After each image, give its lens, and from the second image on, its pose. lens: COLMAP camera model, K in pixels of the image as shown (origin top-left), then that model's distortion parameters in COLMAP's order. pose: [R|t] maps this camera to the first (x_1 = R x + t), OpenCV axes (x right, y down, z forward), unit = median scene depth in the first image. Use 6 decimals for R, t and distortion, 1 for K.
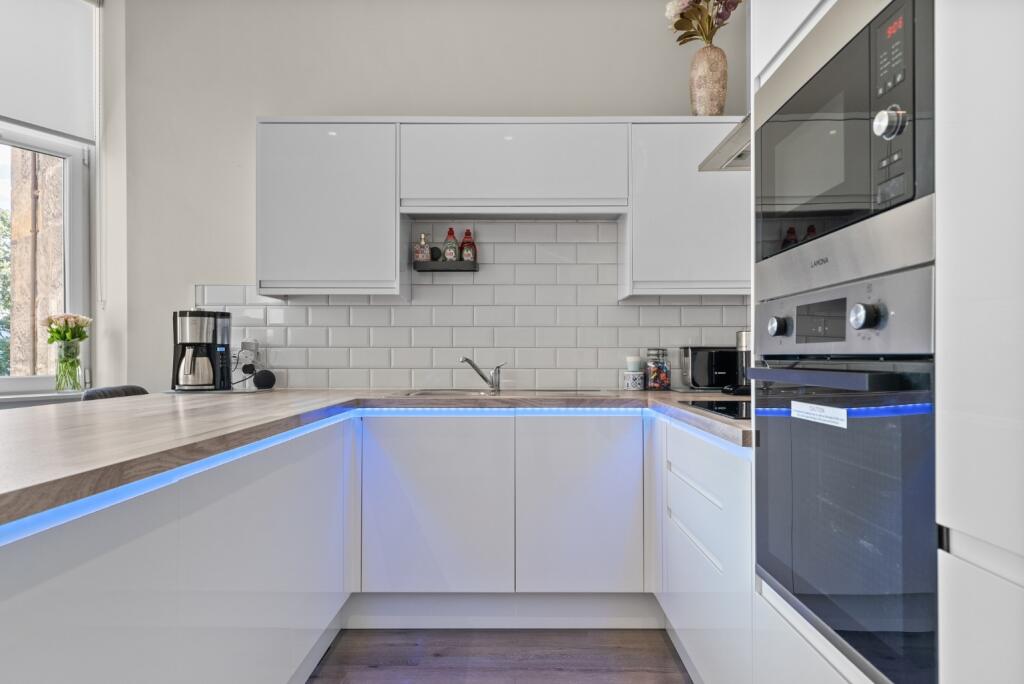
lens RADIAL K [[606.5, 0, 508.7], [0, 606.5, 349.3], [0, 0, 1]] dist [-0.001006, 0.001779]
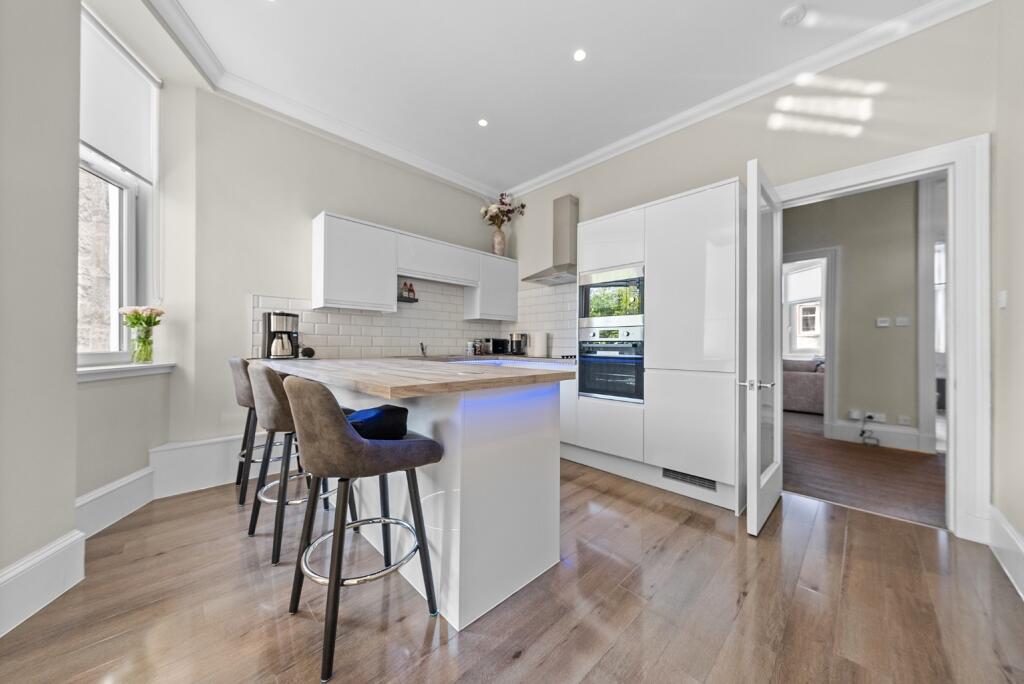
lens RADIAL K [[352.2, 0, 512.7], [0, 352.2, 339.8], [0, 0, 1]] dist [-0.003409, -0.000026]
pose [[0.700722, 0.016043, 0.713254, -0.737155], [-0.013874, 0.999865, -0.008859, 0.013012], [-0.713299, -0.003688, 0.700850, -0.163268]]
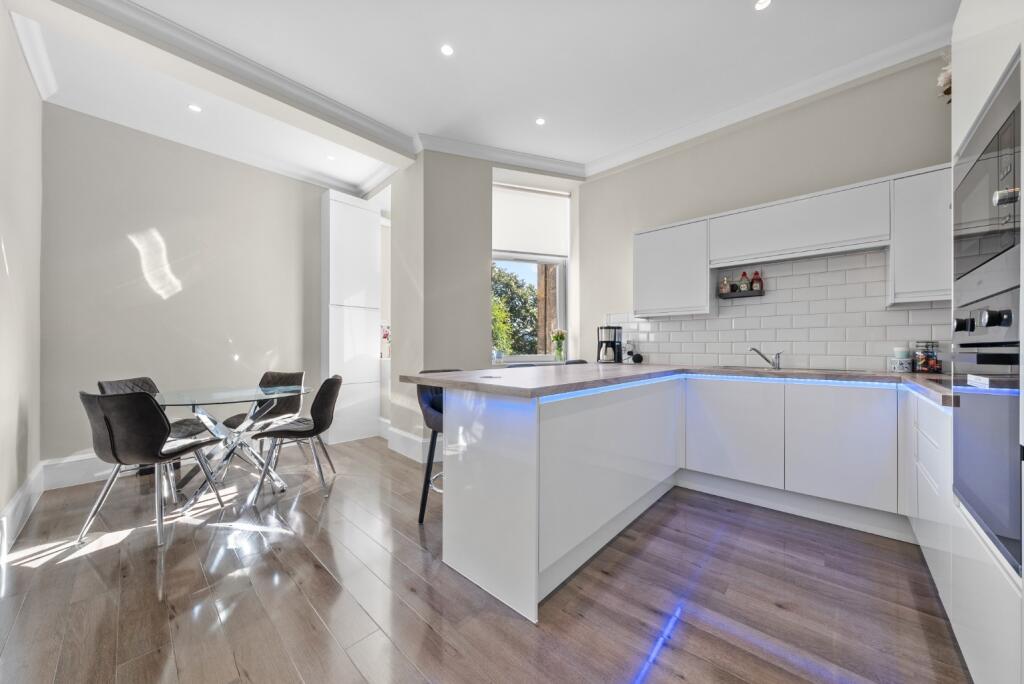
lens RADIAL K [[352.2, 0, 514.2], [0, 352.2, 349.4], [0, 0, 1]] dist [-0.003409, -0.000026]
pose [[0.741493, 0.004972, -0.670942, 0.091248], [0.004150, 0.999919, 0.011996, 0.003378], [0.670948, -0.011680, 0.741413, -0.171681]]
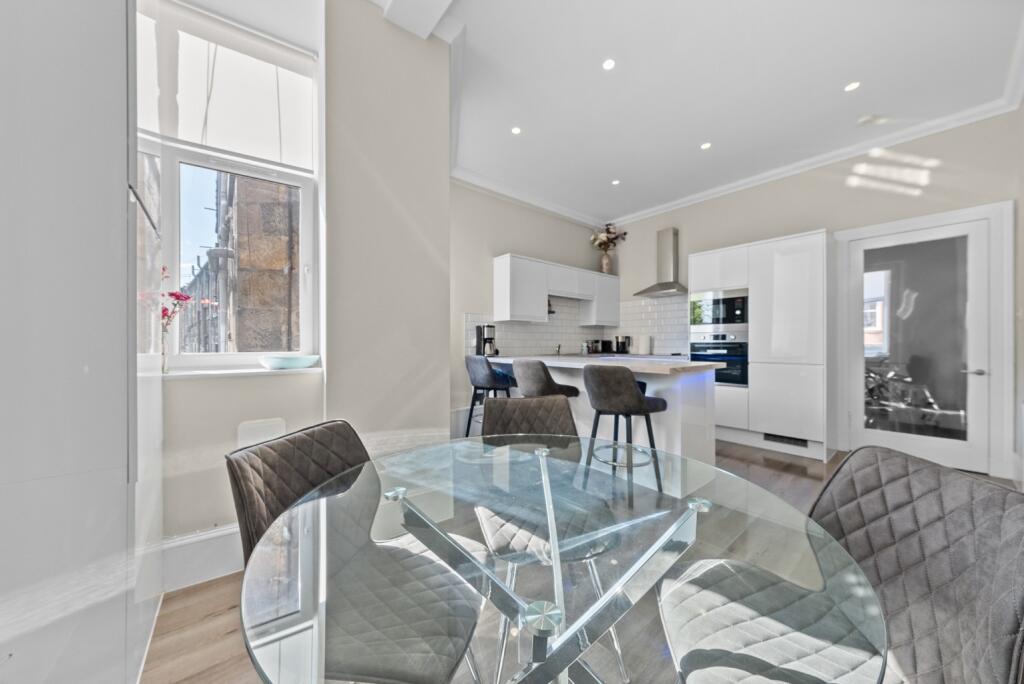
lens RADIAL K [[352.2, 0, 509.6], [0, 352.2, 343.5], [0, 0, 1]] dist [-0.003409, -0.000026]
pose [[0.764159, -0.000478, 0.645028, -1.340373], [-0.005705, 0.999956, 0.007499, 0.001984], [-0.645003, -0.009411, 0.764122, -0.179876]]
